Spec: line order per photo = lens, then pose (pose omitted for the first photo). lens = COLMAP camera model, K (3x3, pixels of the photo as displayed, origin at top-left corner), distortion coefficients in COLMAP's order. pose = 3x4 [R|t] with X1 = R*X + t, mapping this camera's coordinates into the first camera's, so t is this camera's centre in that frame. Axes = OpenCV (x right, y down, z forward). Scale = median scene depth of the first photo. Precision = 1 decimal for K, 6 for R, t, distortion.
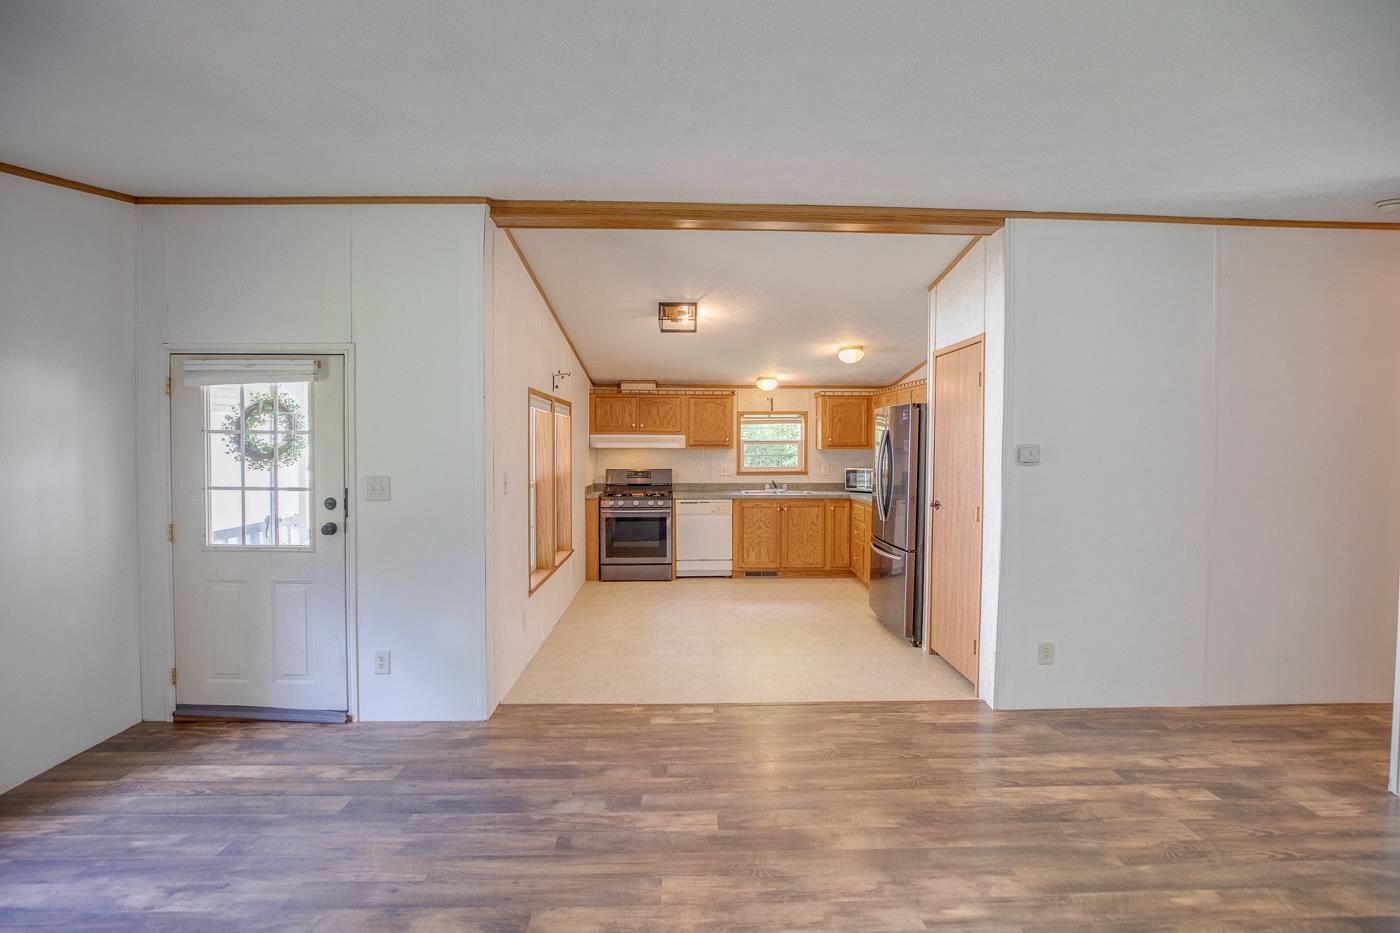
lens RADIAL K [[653.0, 0, 701.9], [0, 653.0, 466.2], [0, 0, 1]] dist [-0.030381, 0.004290]
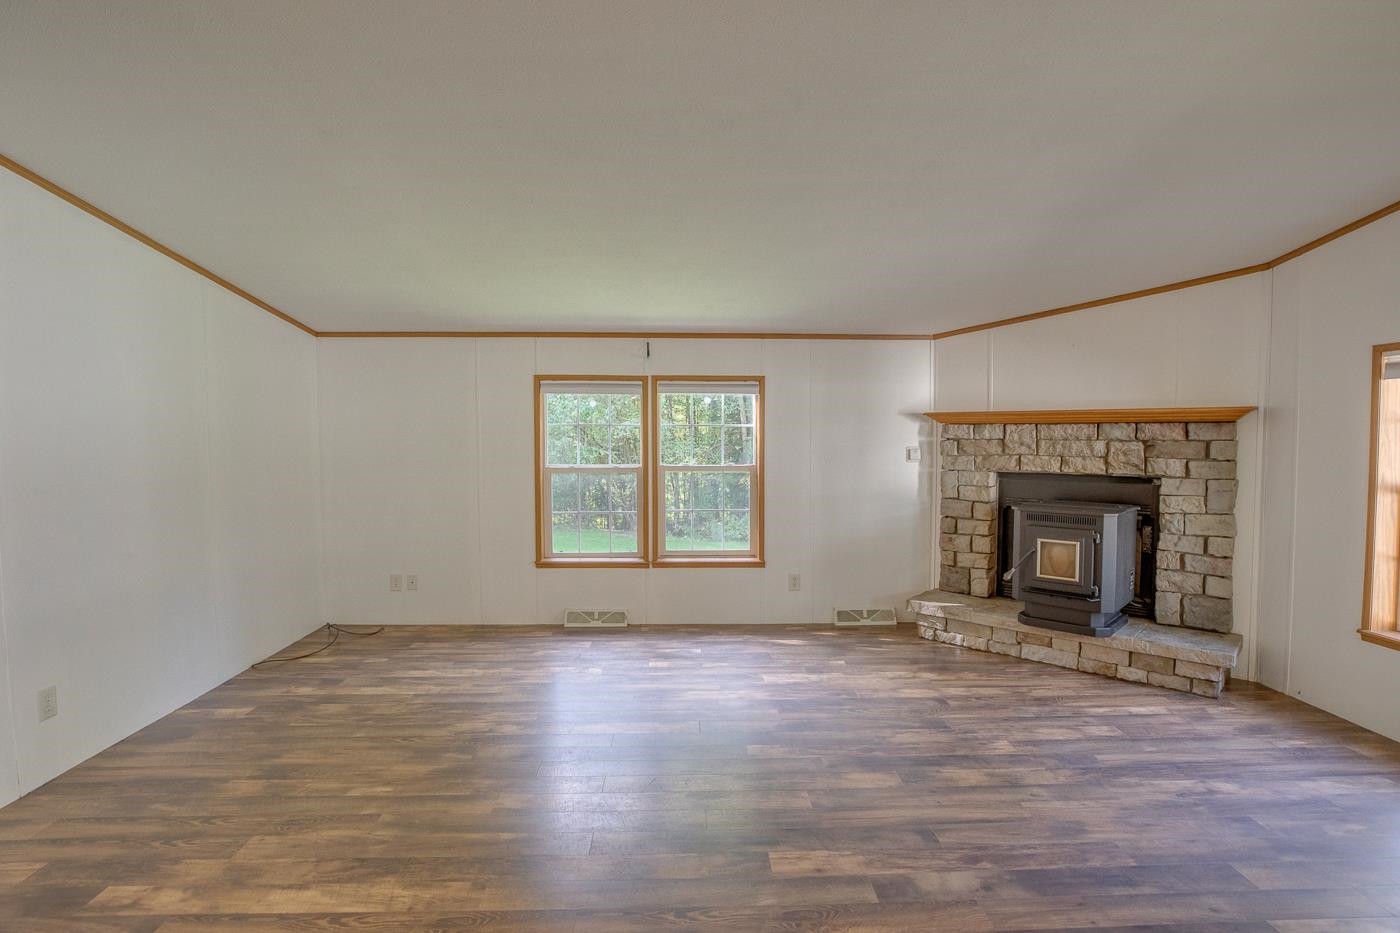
lens RADIAL K [[697.5, 0, 694.1], [0, 697.5, 463.6], [0, 0, 1]] dist [-0.034319, 0.002323]
pose [[-0.999975, 0.000815, 0.006956, 0.124812], [0.001394, 0.996499, 0.083591, -0.051247], [-0.006863, 0.083598, -0.996476, 1.983193]]
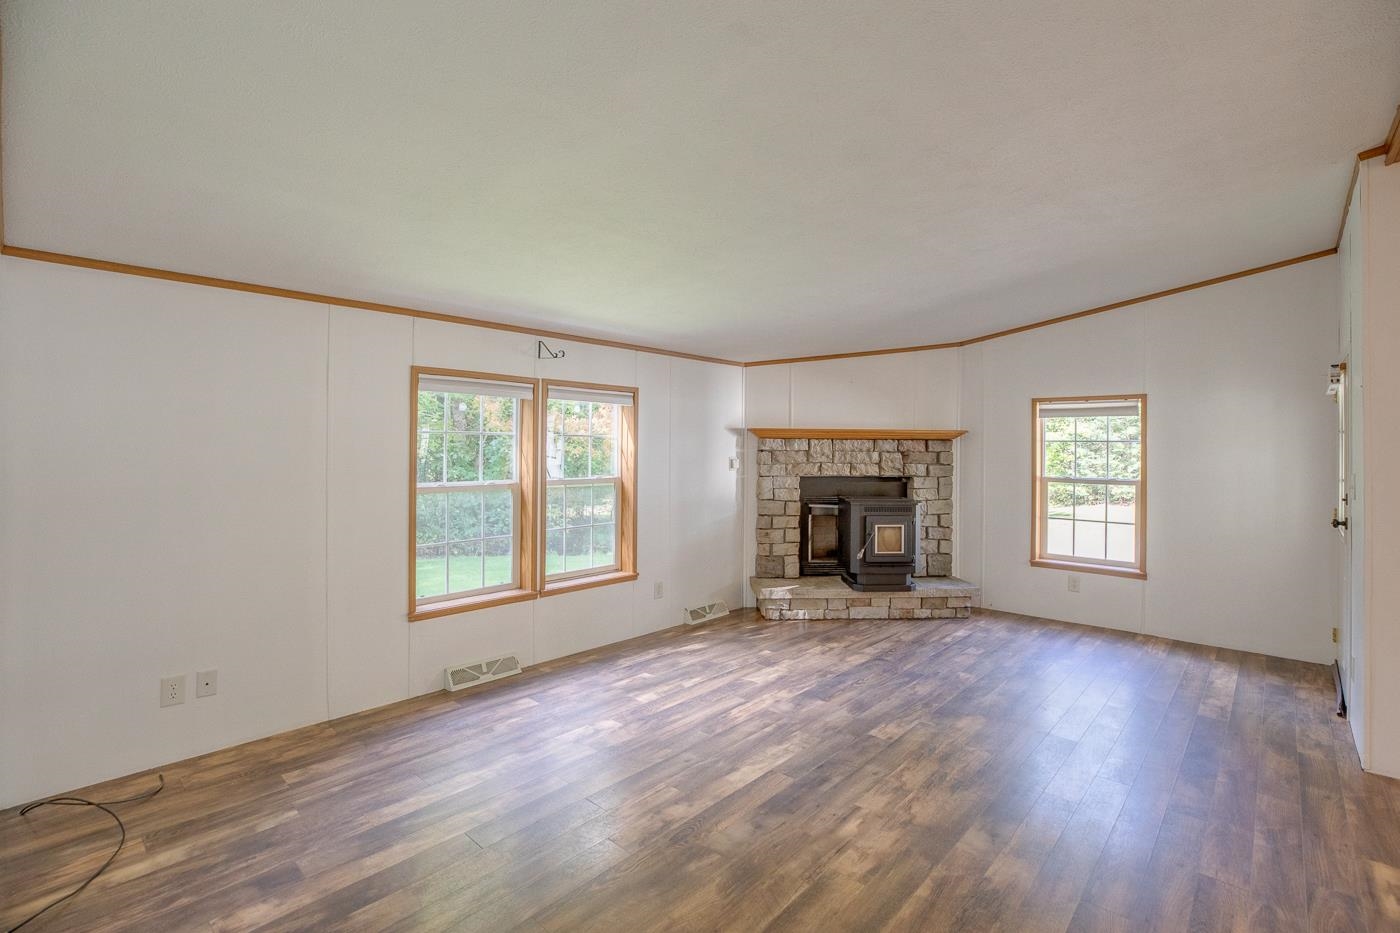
lens RADIAL K [[653.0, 0, 701.7], [0, 653.0, 439.7], [0, 0, 1]] dist [-0.030381, 0.004290]
pose [[-0.697123, -0.011406, -0.716861, 1.248985], [-0.037434, 0.999089, 0.020507, -0.028263], [0.715974, 0.041131, -0.696915, 1.369483]]
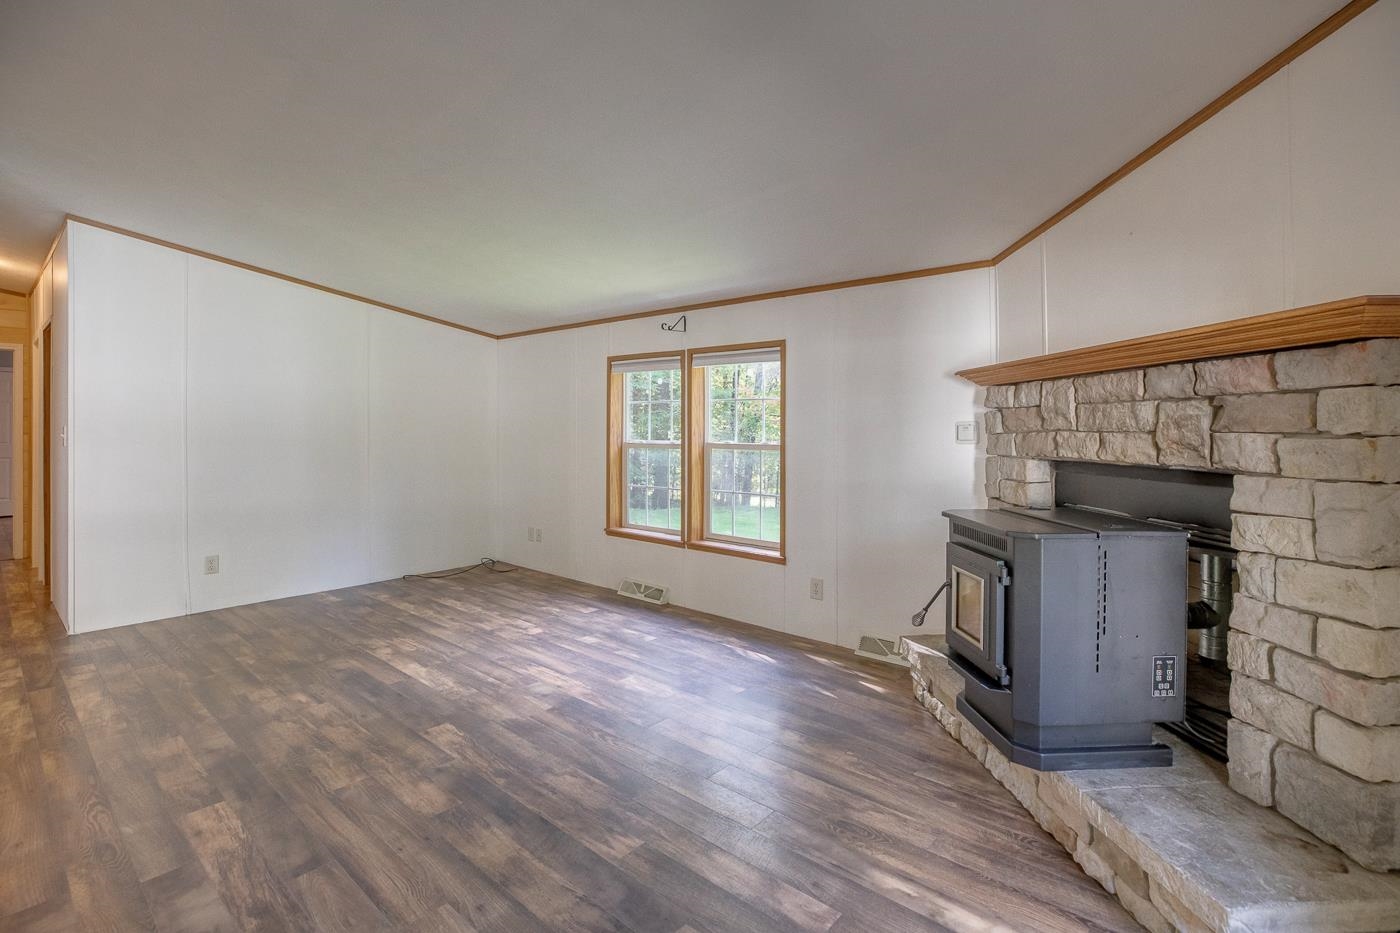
lens RADIAL K [[653.0, 0, 697.5], [0, 653.0, 425.7], [0, 0, 1]] dist [-0.030381, 0.004290]
pose [[-0.731954, 0.000113, 0.681354, -1.095550], [0.022814, 0.999443, 0.024343, 0.040899], [-0.680972, 0.033363, -0.731549, 1.233135]]
